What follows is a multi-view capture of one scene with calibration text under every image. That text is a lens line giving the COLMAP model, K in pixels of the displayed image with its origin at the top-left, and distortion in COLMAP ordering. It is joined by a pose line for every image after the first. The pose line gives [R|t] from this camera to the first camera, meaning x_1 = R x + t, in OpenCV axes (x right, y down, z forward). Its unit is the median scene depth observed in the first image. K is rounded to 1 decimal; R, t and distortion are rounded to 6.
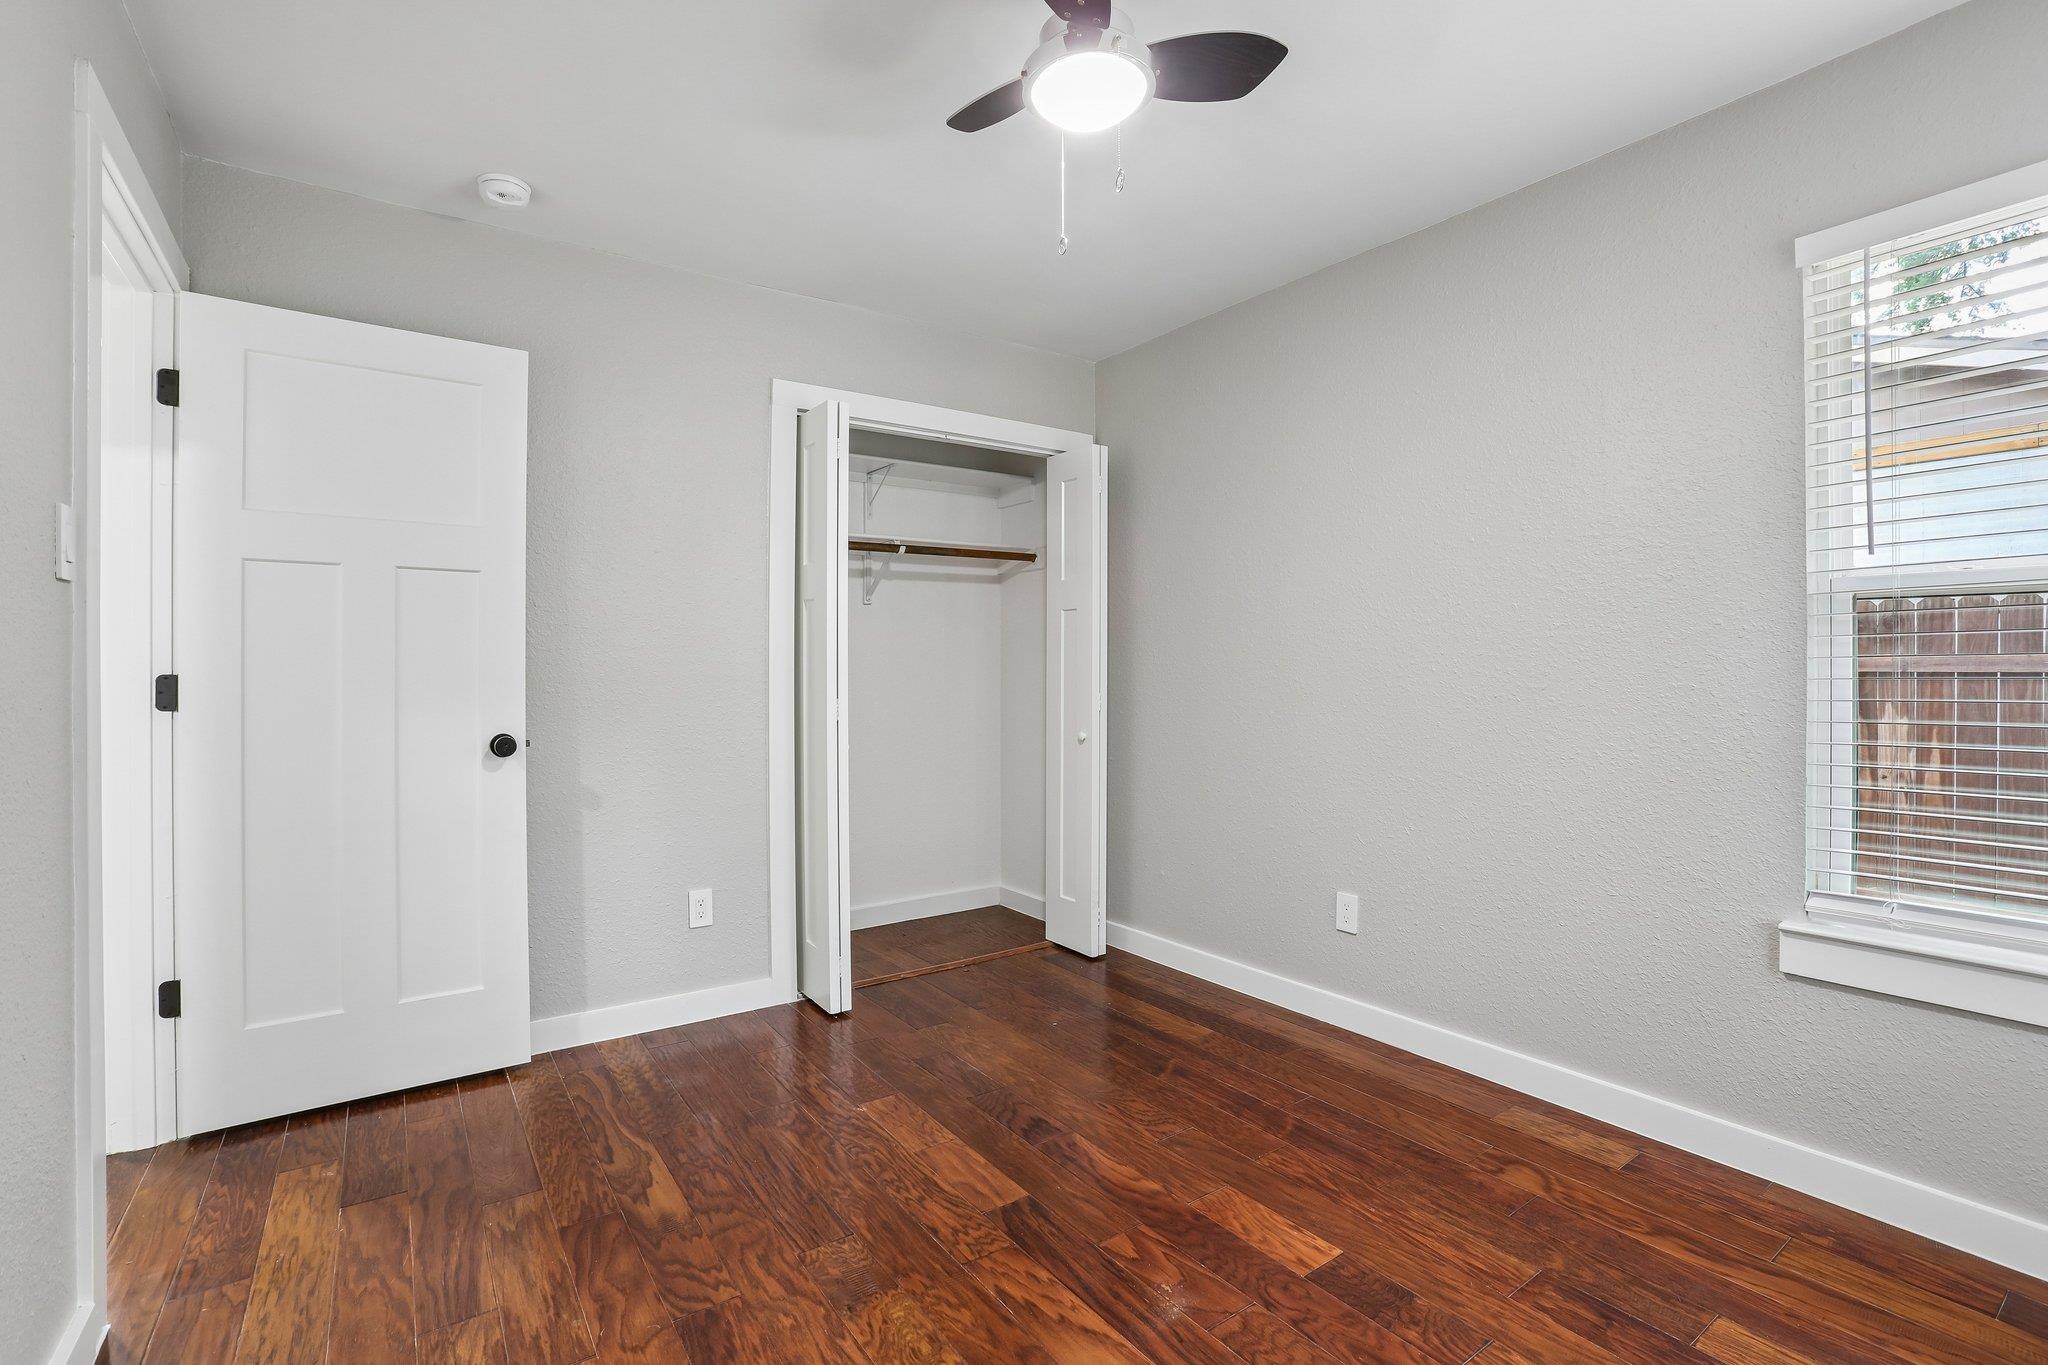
lens RADIAL K [[927.4, 0, 1024.0], [0, 927.4, 682.5], [0, 0, 1]] dist [-0.068572, 0.024530]
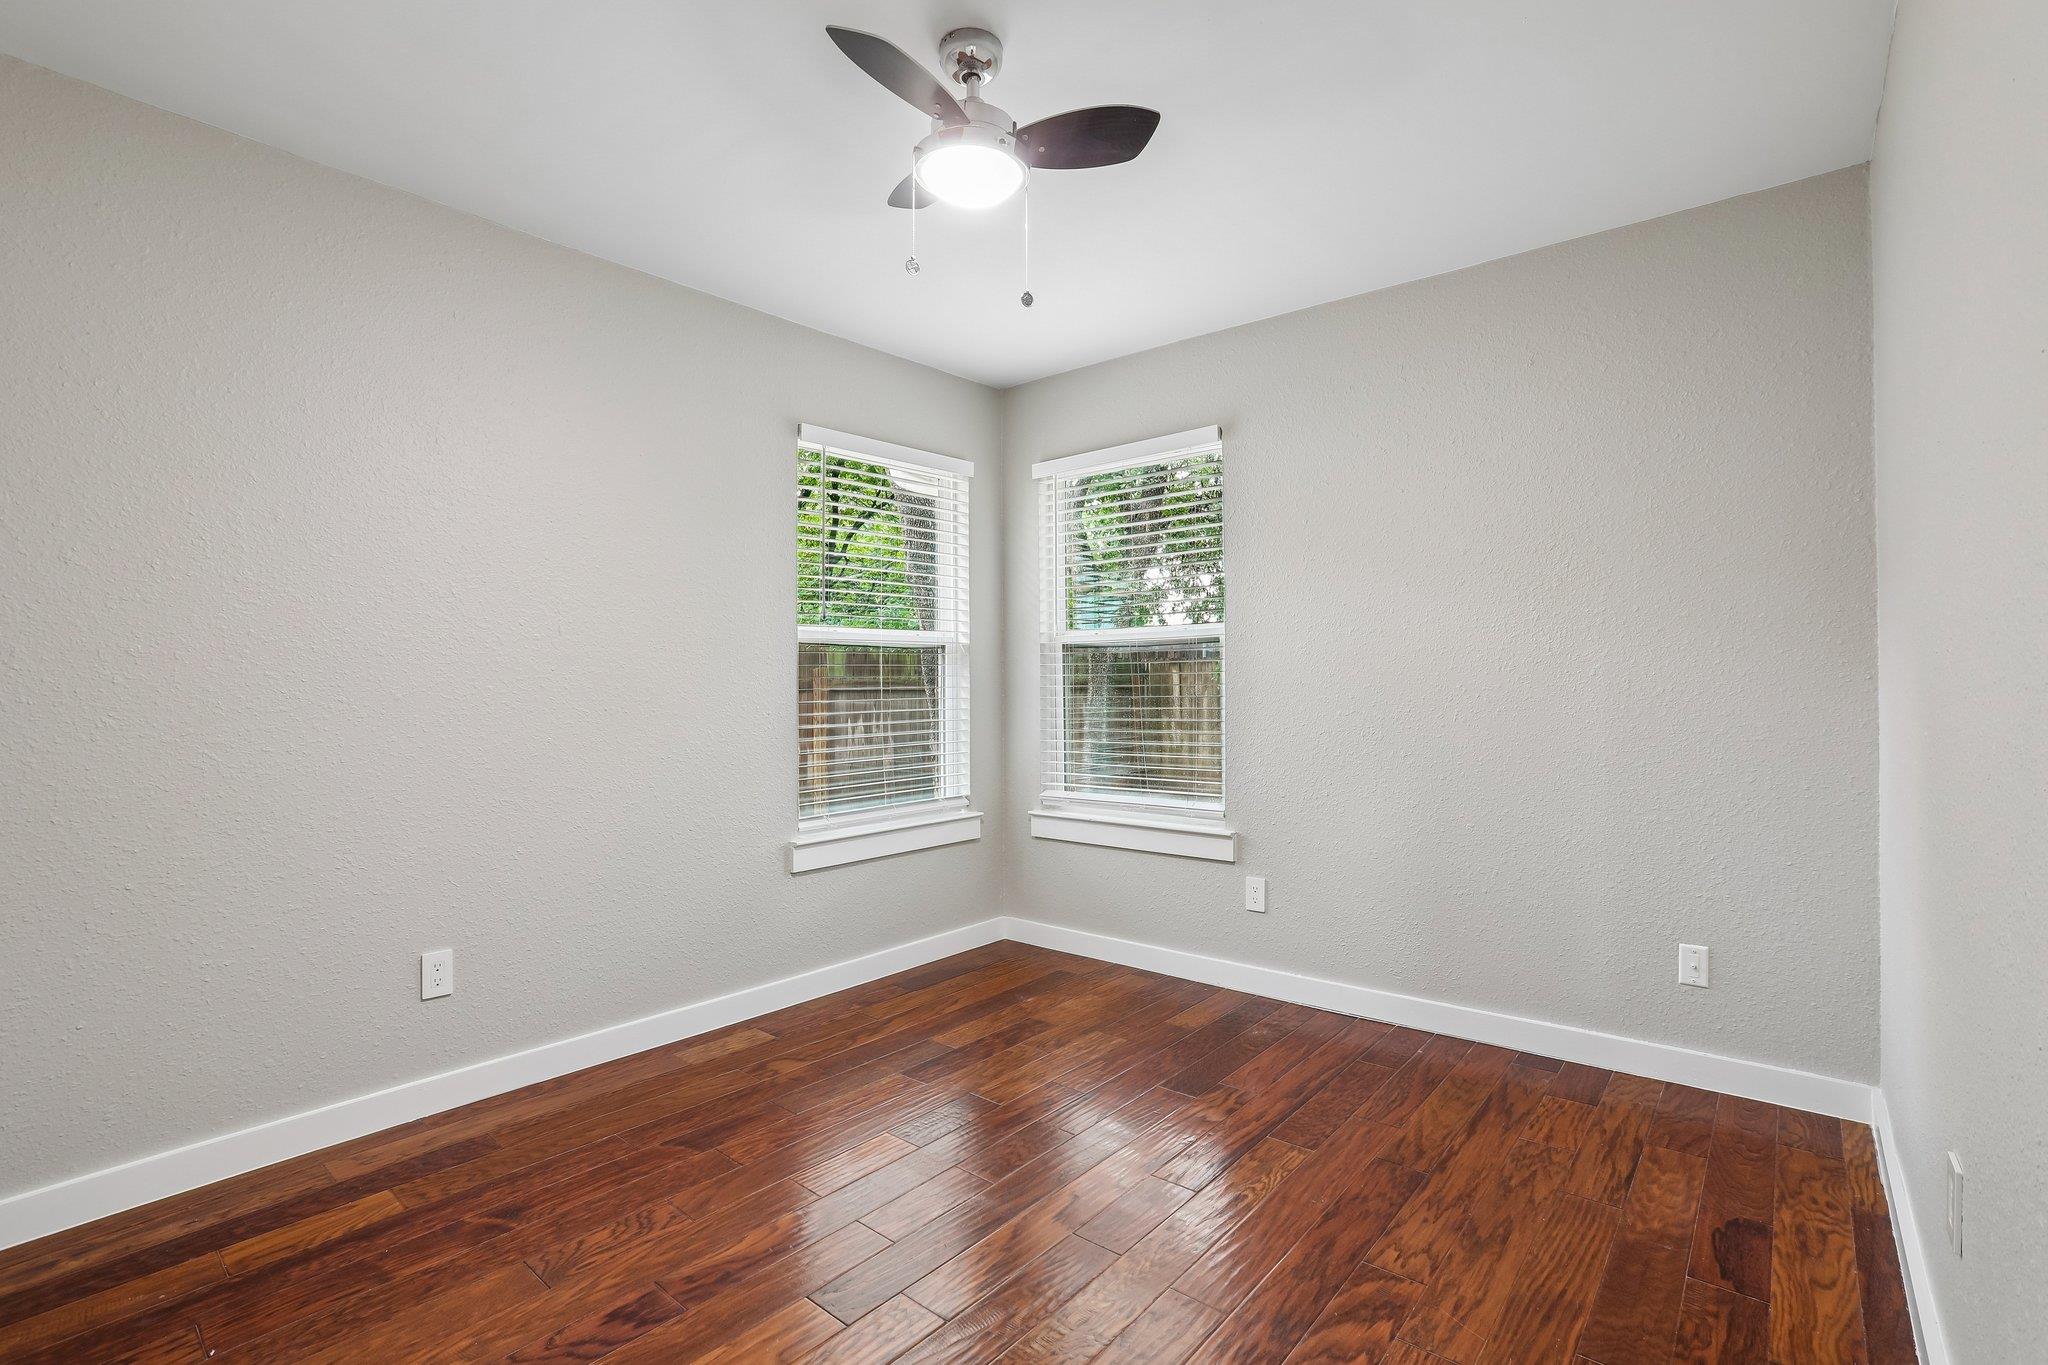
lens RADIAL K [[927.4, 0, 1024.0], [0, 927.4, 682.5], [0, 0, 1]] dist [-0.068572, 0.024530]
pose [[-0.249713, 0.009048, 0.968278, -0.917678], [0.019623, 0.999798, -0.004282, -0.004425], [-0.968121, 0.017932, -0.249840, 1.060565]]
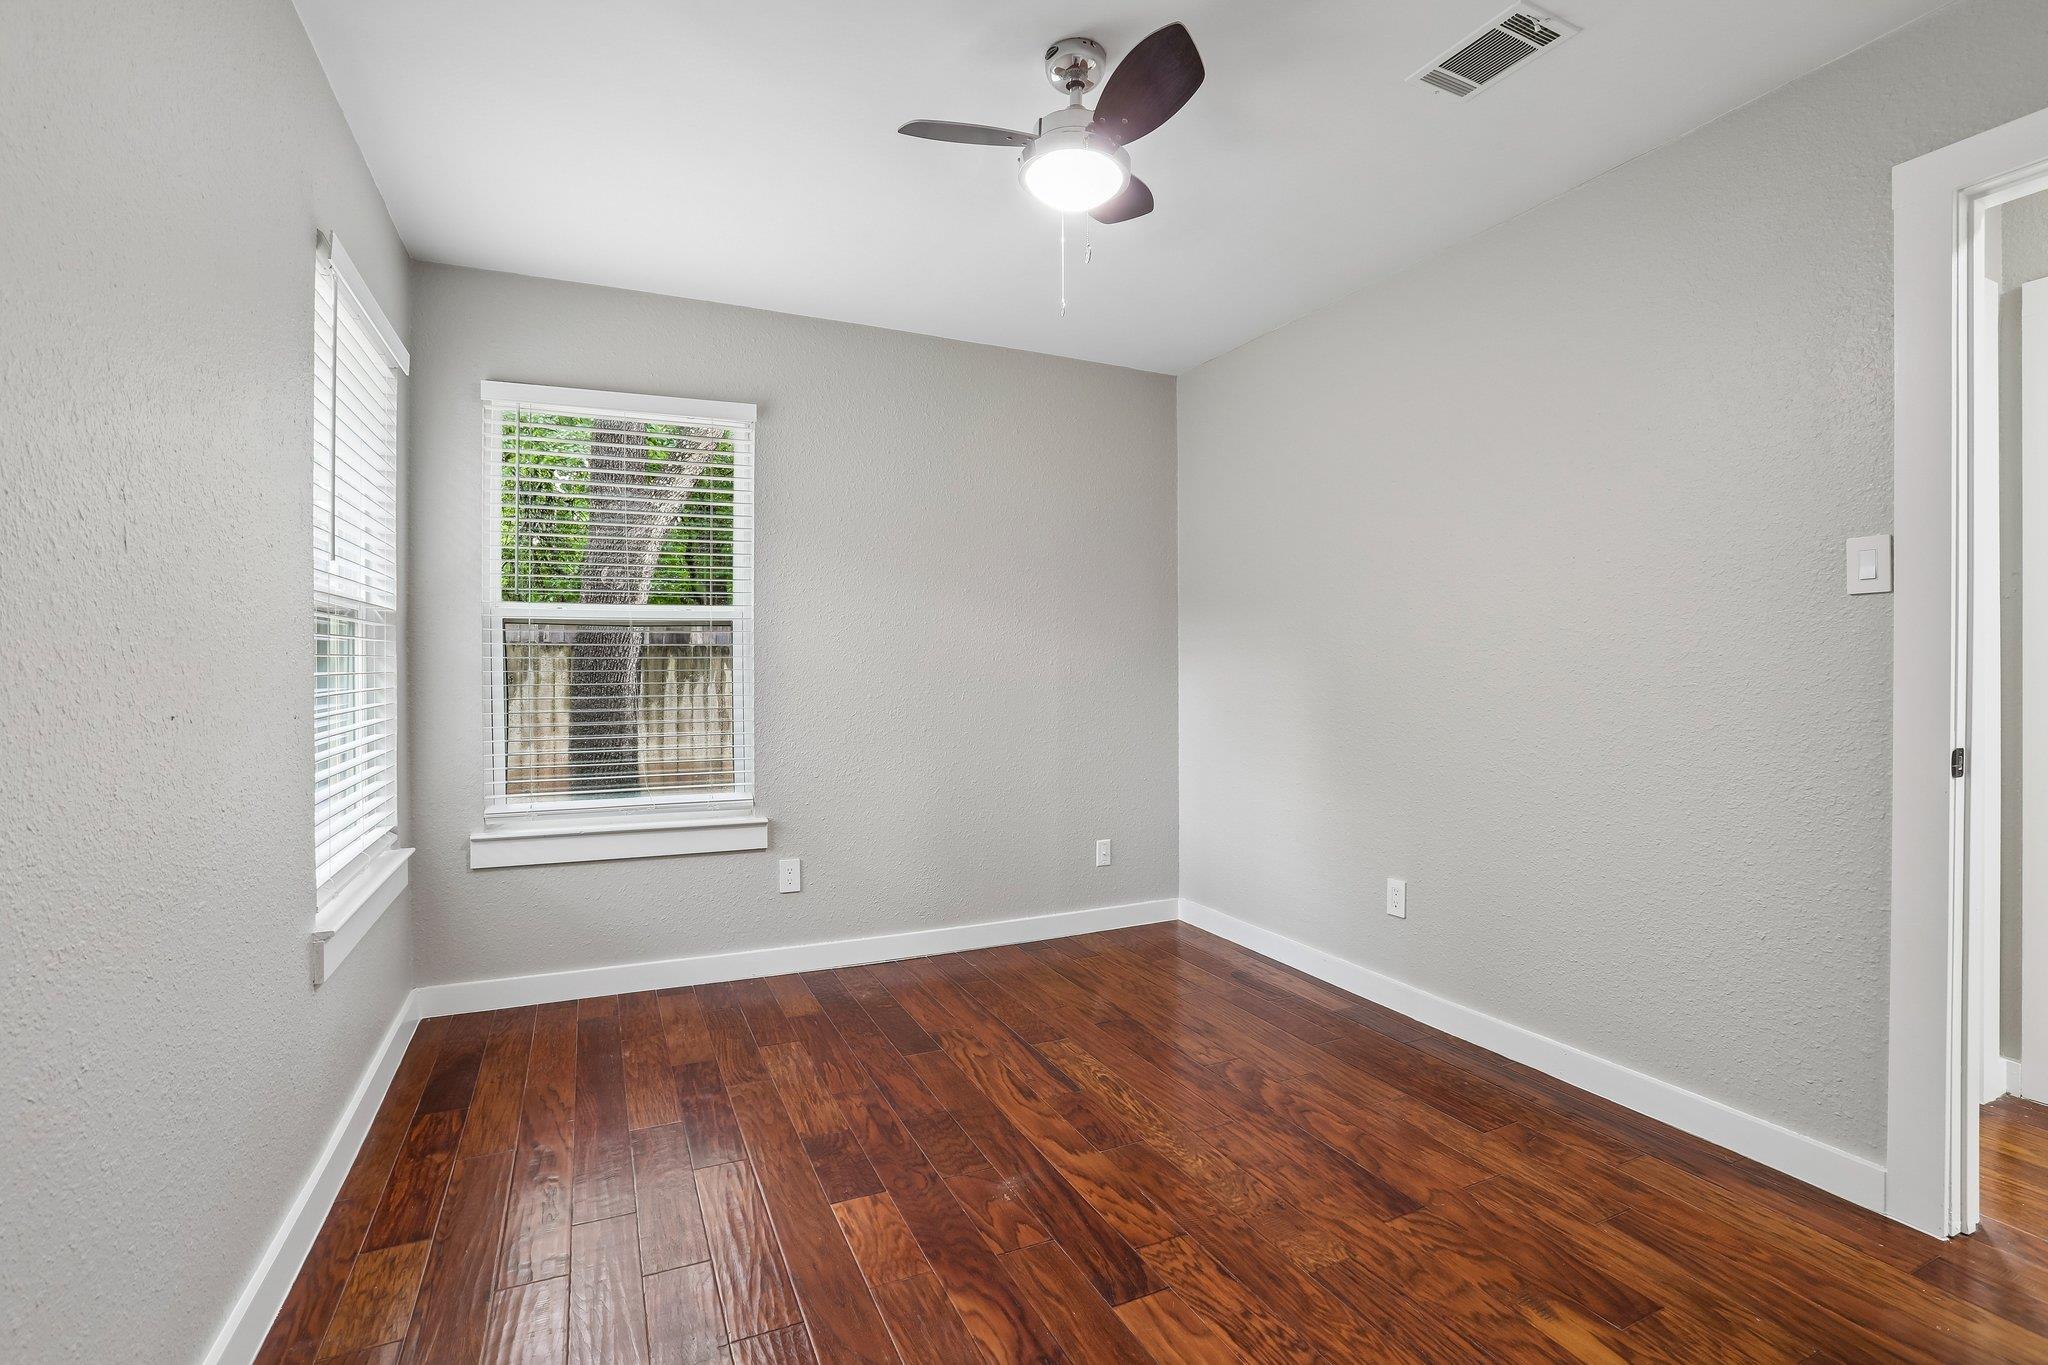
lens RADIAL K [[939.0, 0, 1020.2], [0, 939.0, 666.6], [0, 0, 1]] dist [-0.070137, 0.024798]
pose [[-0.984316, 0.004144, 0.176366, -0.063162], [0.005865, 0.999940, 0.009239, -0.021055], [-0.176317, 0.010128, -0.984281, 1.928878]]
